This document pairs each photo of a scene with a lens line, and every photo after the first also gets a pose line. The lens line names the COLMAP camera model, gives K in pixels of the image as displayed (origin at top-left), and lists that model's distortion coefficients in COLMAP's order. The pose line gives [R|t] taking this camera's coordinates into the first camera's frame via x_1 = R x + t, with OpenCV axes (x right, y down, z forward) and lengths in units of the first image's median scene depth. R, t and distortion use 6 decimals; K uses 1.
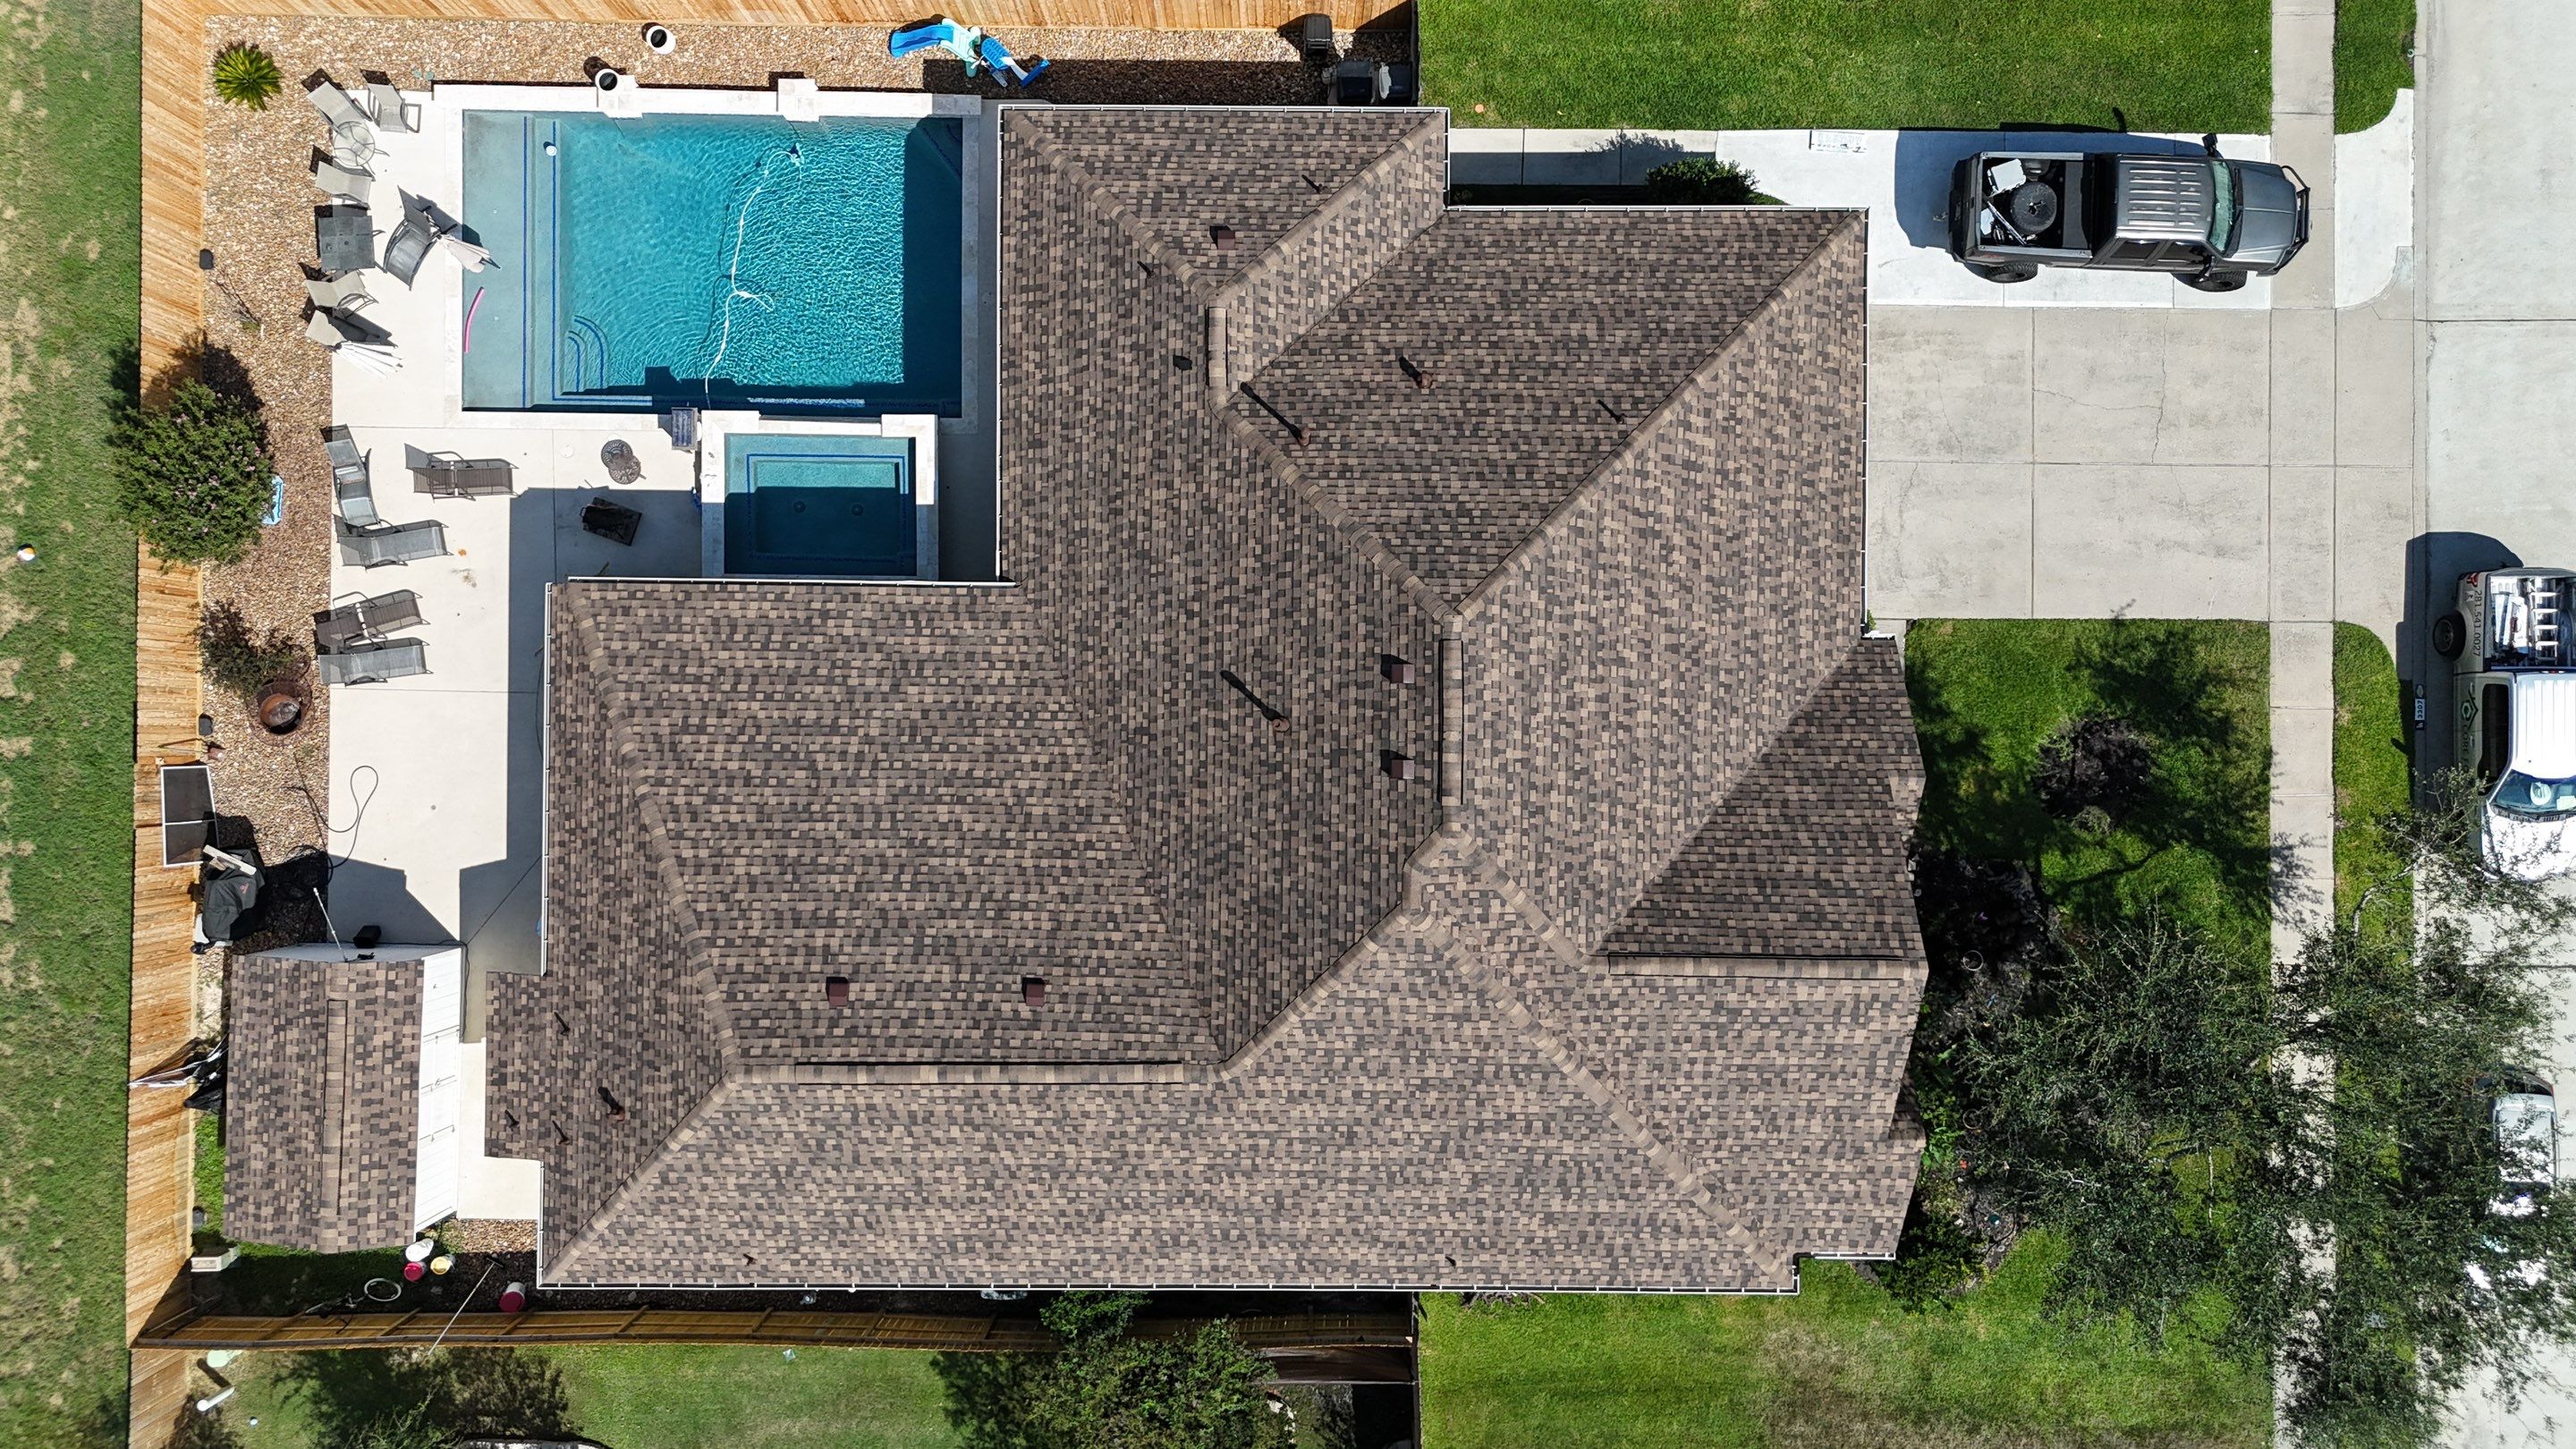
lens RADIAL K [[1887.0, 0, 1301.6], [0, 1887.0, 723.6], [0, 0, 1]] dist [0.075905, -0.073480]
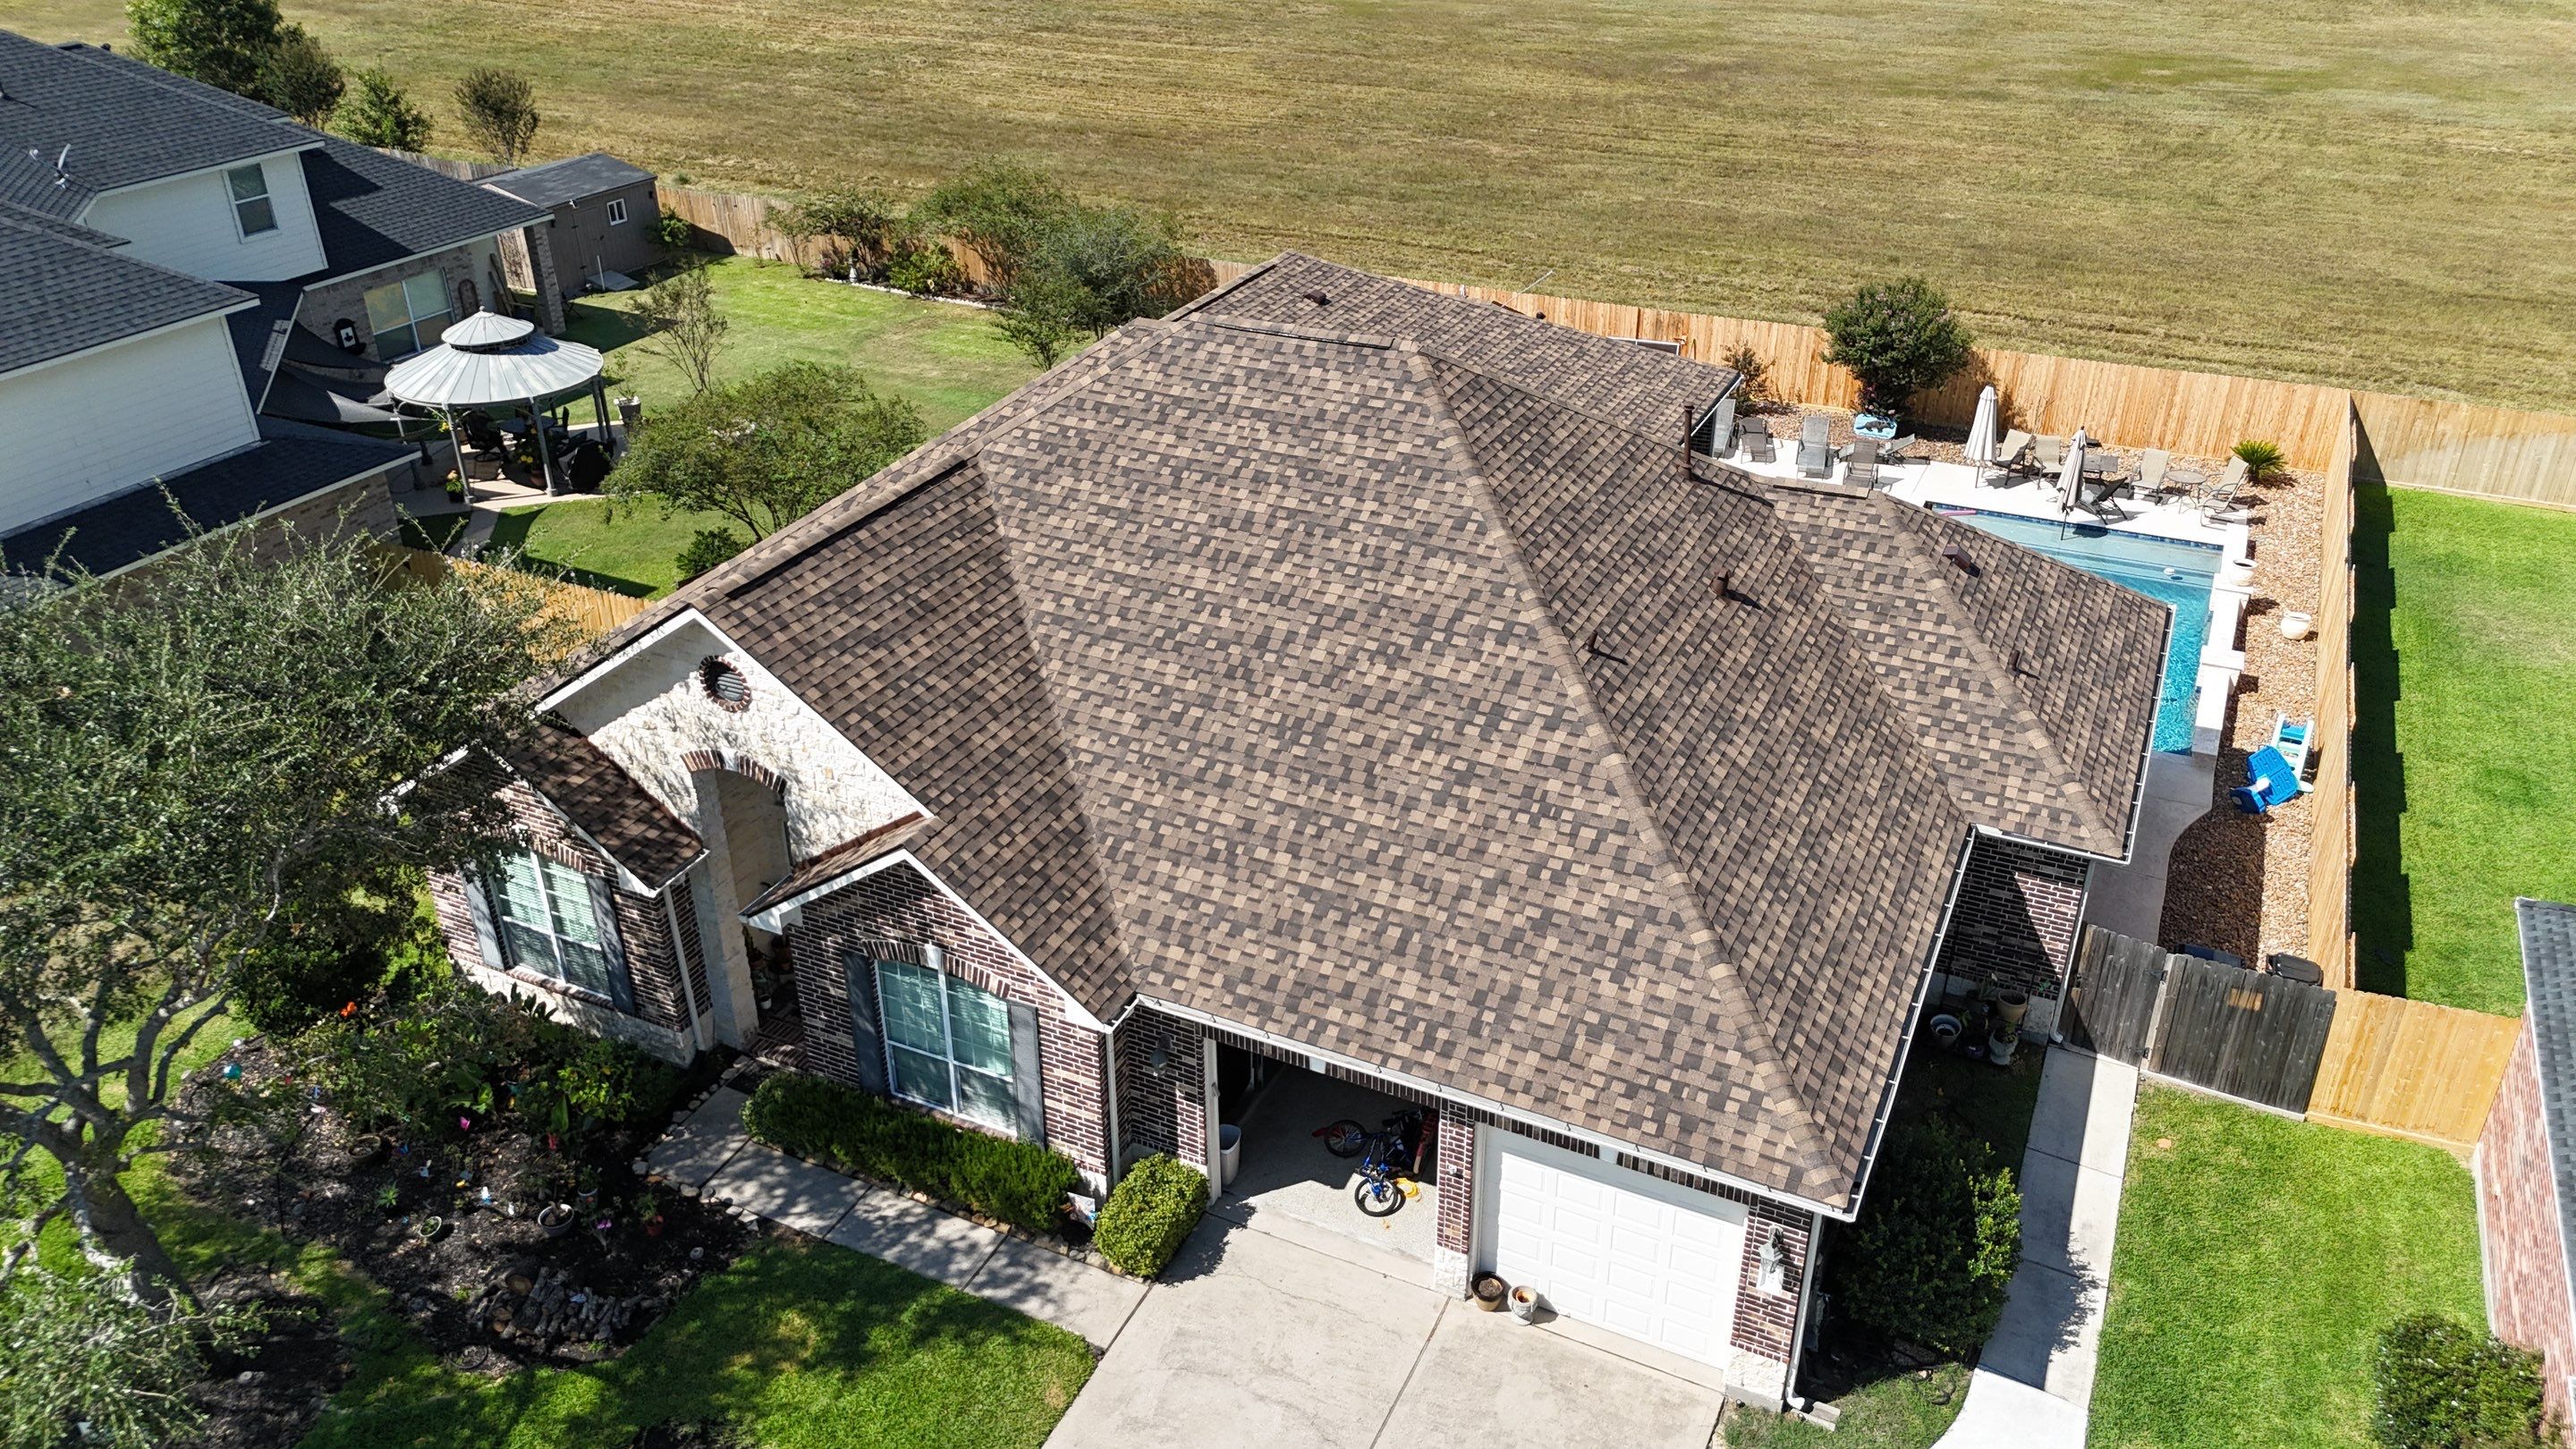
lens RADIAL K [[1887.0, 0, 1270.3], [0, 1887.0, 731.1], [0, 0, 1]] dist [0.075905, -0.073480]
pose [[-0.438236, 0.437203, -0.785368, 0.755514], [-0.898725, -0.197945, 0.391295, -0.322150], [0.015616, 0.877309, 0.479672, 0.666789]]
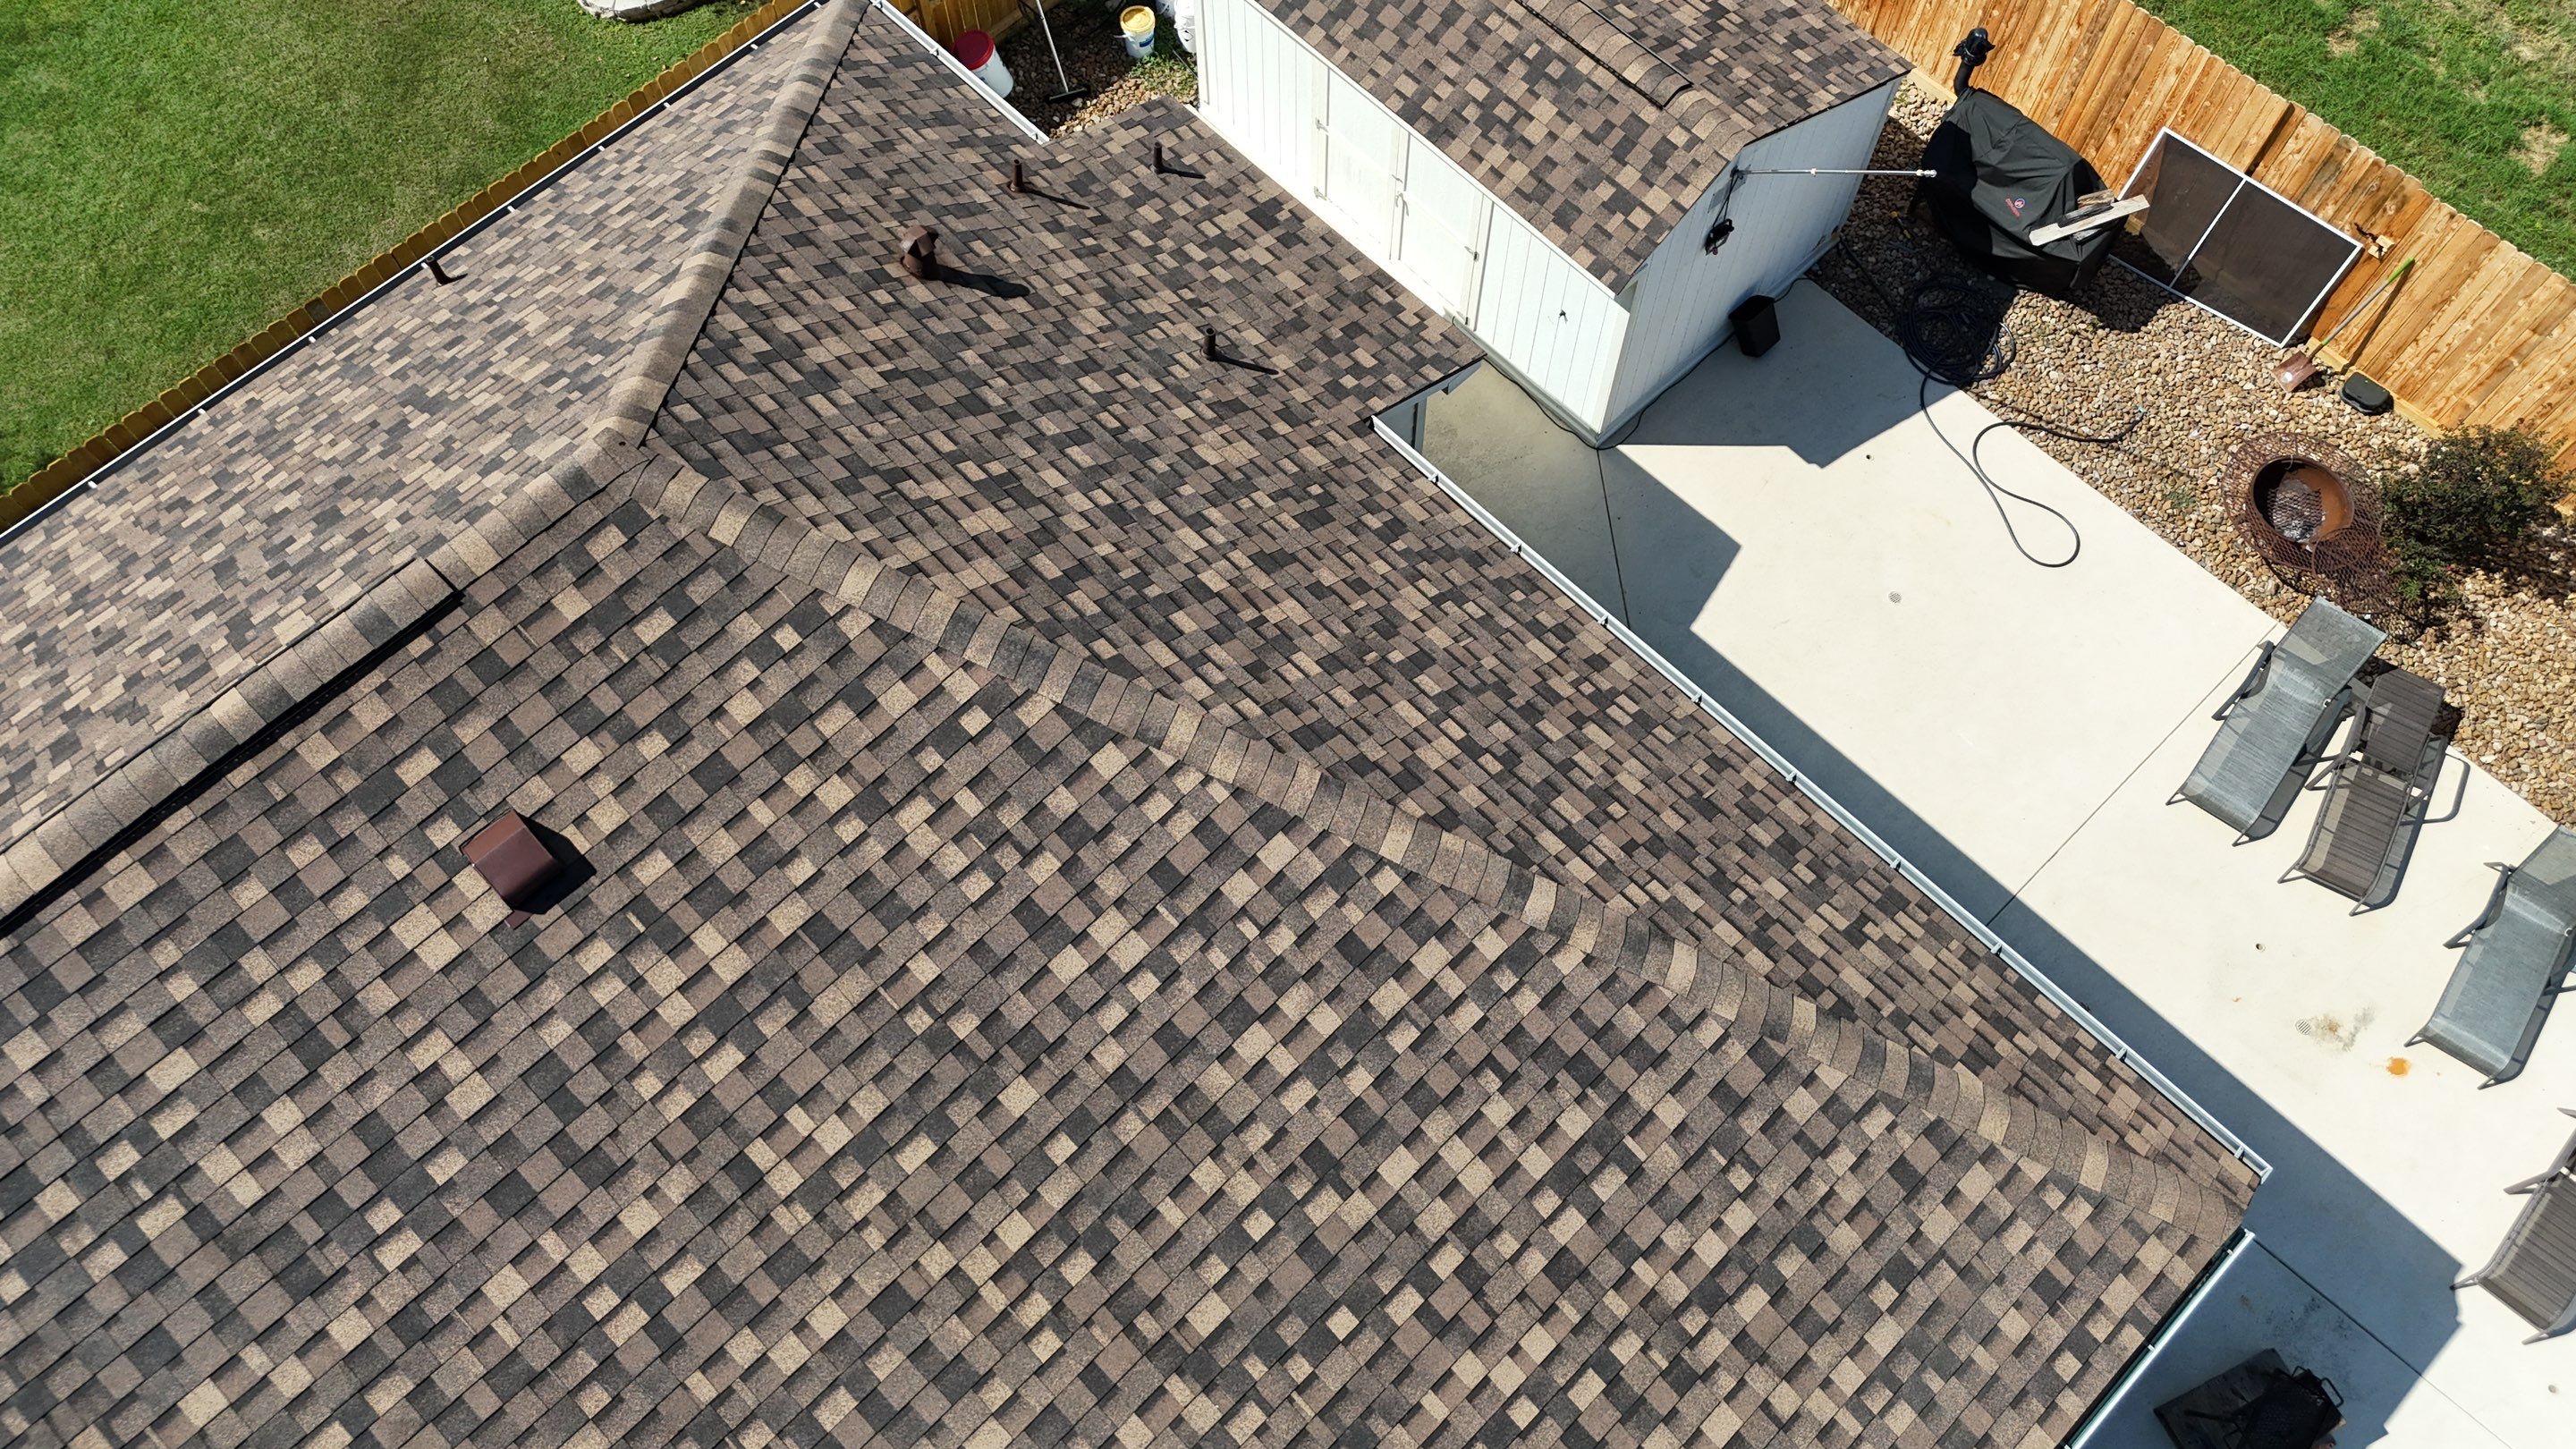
lens RADIAL K [[1887.0, 0, 1279.9], [0, 1887.0, 729.8], [0, 0, 1]] dist [0.075905, -0.073480]
pose [[-0.713804, 0.639654, -0.285177, -0.250218], [-0.700173, -0.642751, 0.310851, -0.012110], [0.015540, 0.421560, 0.906667, 0.720711]]
